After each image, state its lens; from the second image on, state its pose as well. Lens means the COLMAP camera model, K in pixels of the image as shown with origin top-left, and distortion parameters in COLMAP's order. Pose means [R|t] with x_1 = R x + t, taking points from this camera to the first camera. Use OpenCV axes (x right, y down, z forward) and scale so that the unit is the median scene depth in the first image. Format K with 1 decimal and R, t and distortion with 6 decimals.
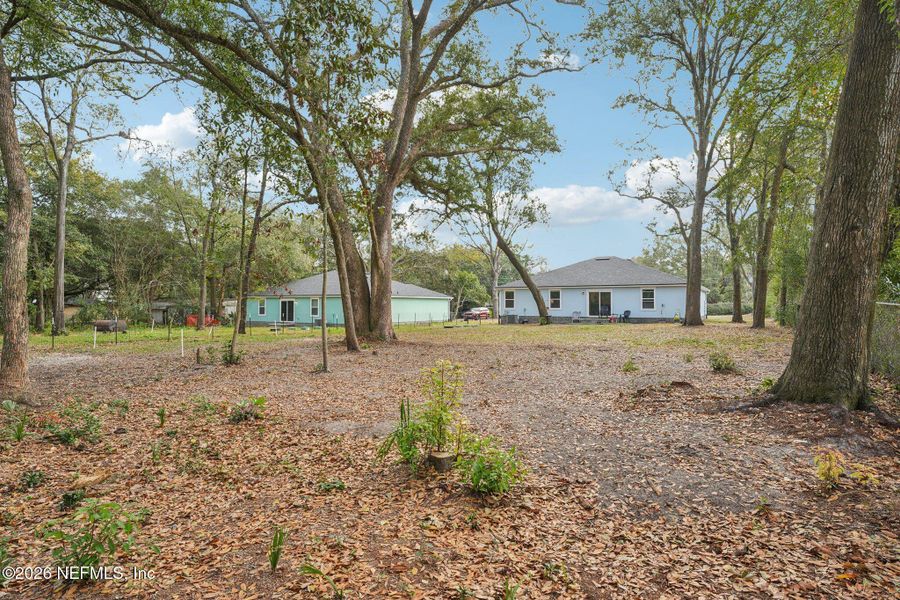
lens RADIAL K [[380.3, 0, 450.0], [0, 380.3, 300.0], [0, 0, 1]] dist [-0.019267, -0.000067]
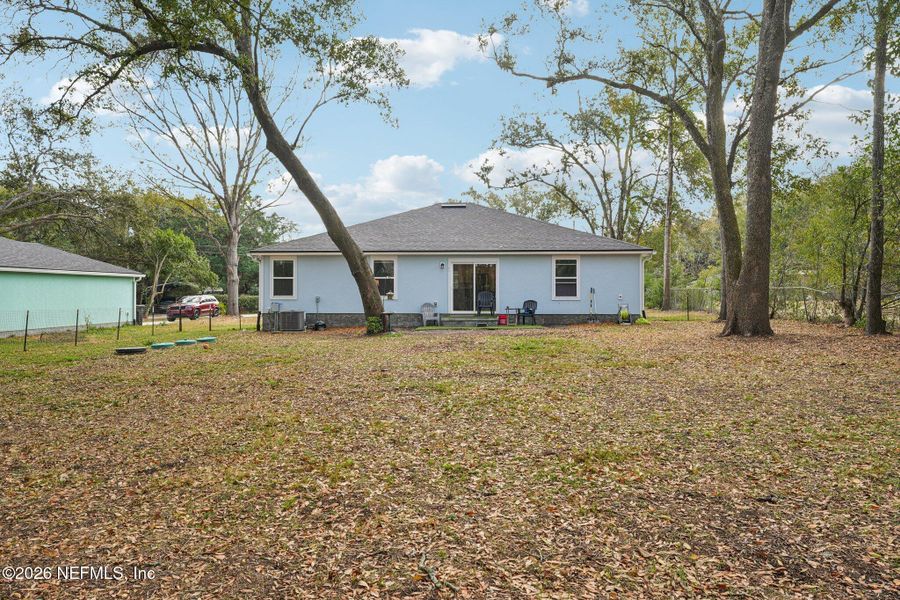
lens RADIAL K [[588.8, 0, 450.0], [0, 588.8, 300.0], [0, 0, 1]] dist [-0.000686, -0.000409]
pose [[0.884099, -0.004865, 0.467274, 0.002309], [-0.008151, 0.999633, 0.025828, 0.006088], [-0.467228, -0.026644, 0.883735, 0.294156]]
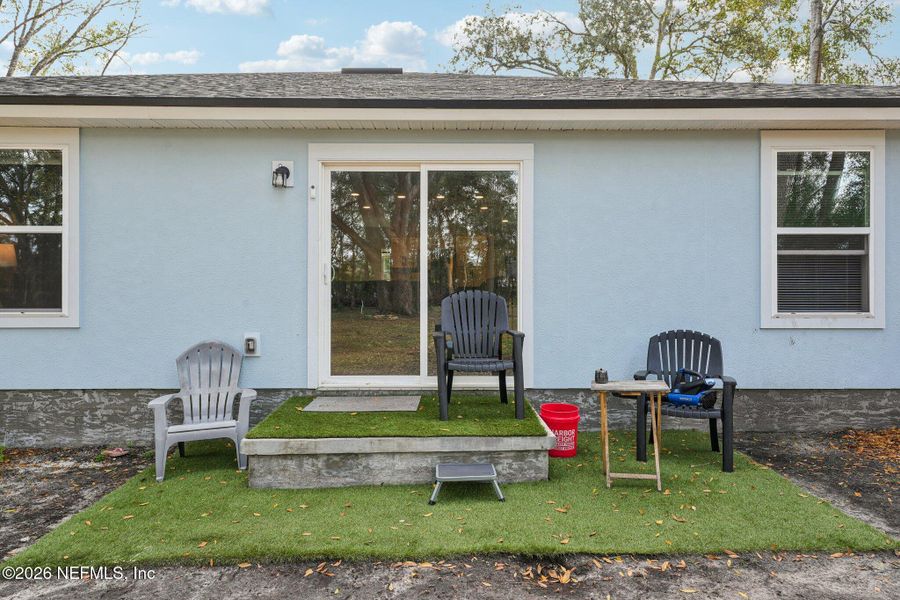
lens RADIAL K [[380.3, 0, 450.0], [0, 380.3, 300.0], [0, 0, 1]] dist [-0.019267, -0.000067]
pose [[0.816854, -0.002070, 0.576841, 0.296452], [-0.010409, 0.999778, 0.018328, 0.014360], [-0.576751, -0.020976, 0.816651, 0.802542]]
